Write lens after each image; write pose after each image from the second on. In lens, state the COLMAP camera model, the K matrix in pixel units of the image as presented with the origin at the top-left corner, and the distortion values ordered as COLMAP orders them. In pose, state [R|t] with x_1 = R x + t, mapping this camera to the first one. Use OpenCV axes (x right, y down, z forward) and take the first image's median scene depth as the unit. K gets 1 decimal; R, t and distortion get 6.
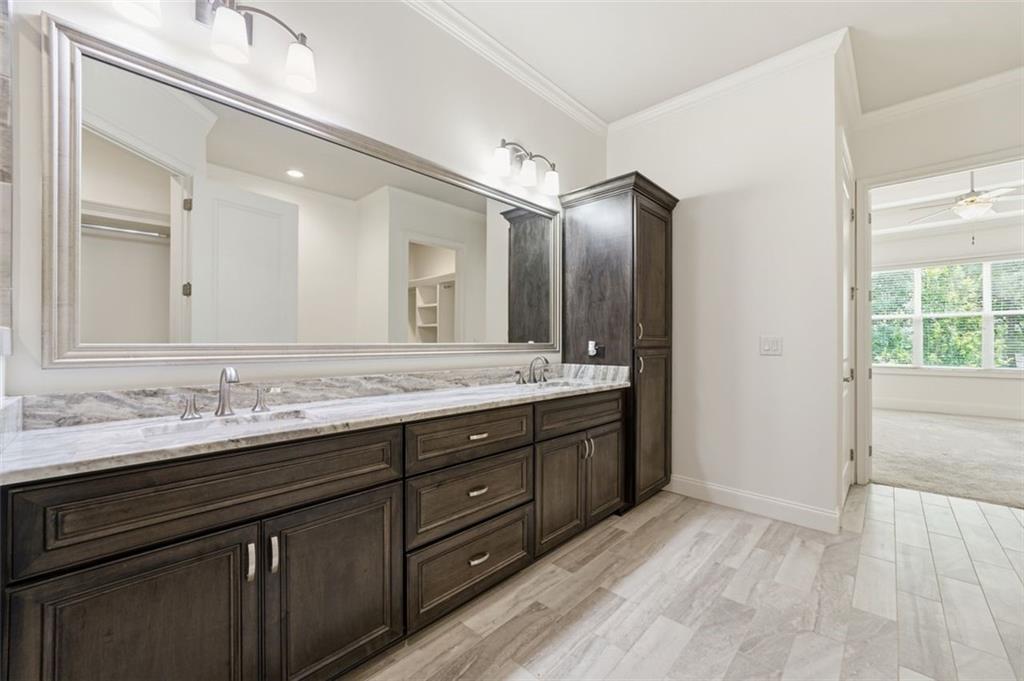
lens RADIAL K [[414.2, 0, 506.9], [0, 414.2, 339.2], [0, 0, 1]] dist [-0.002058, -0.000224]
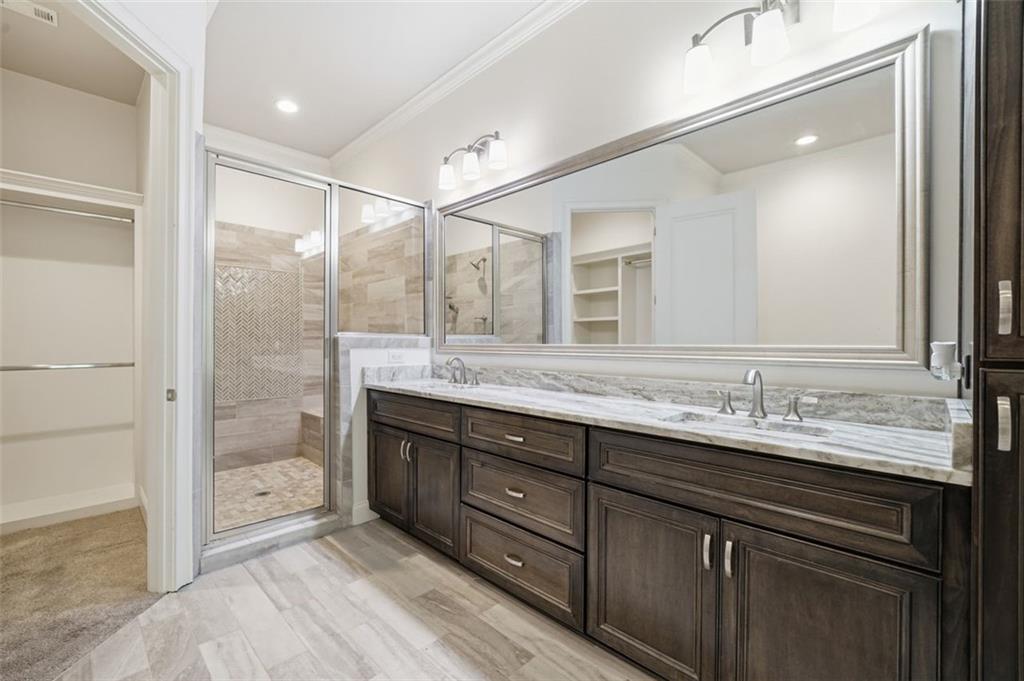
lens RADIAL K [[440.6, 0, 510.1], [0, 440.6, 348.1], [0, 0, 1]] dist [-0.015999, 0.000278]
pose [[-0.035672, 0.009529, -0.999318, 0.905717], [0.003154, 0.999951, 0.009422, 0.009123], [0.999359, -0.002815, -0.035700, 0.948258]]
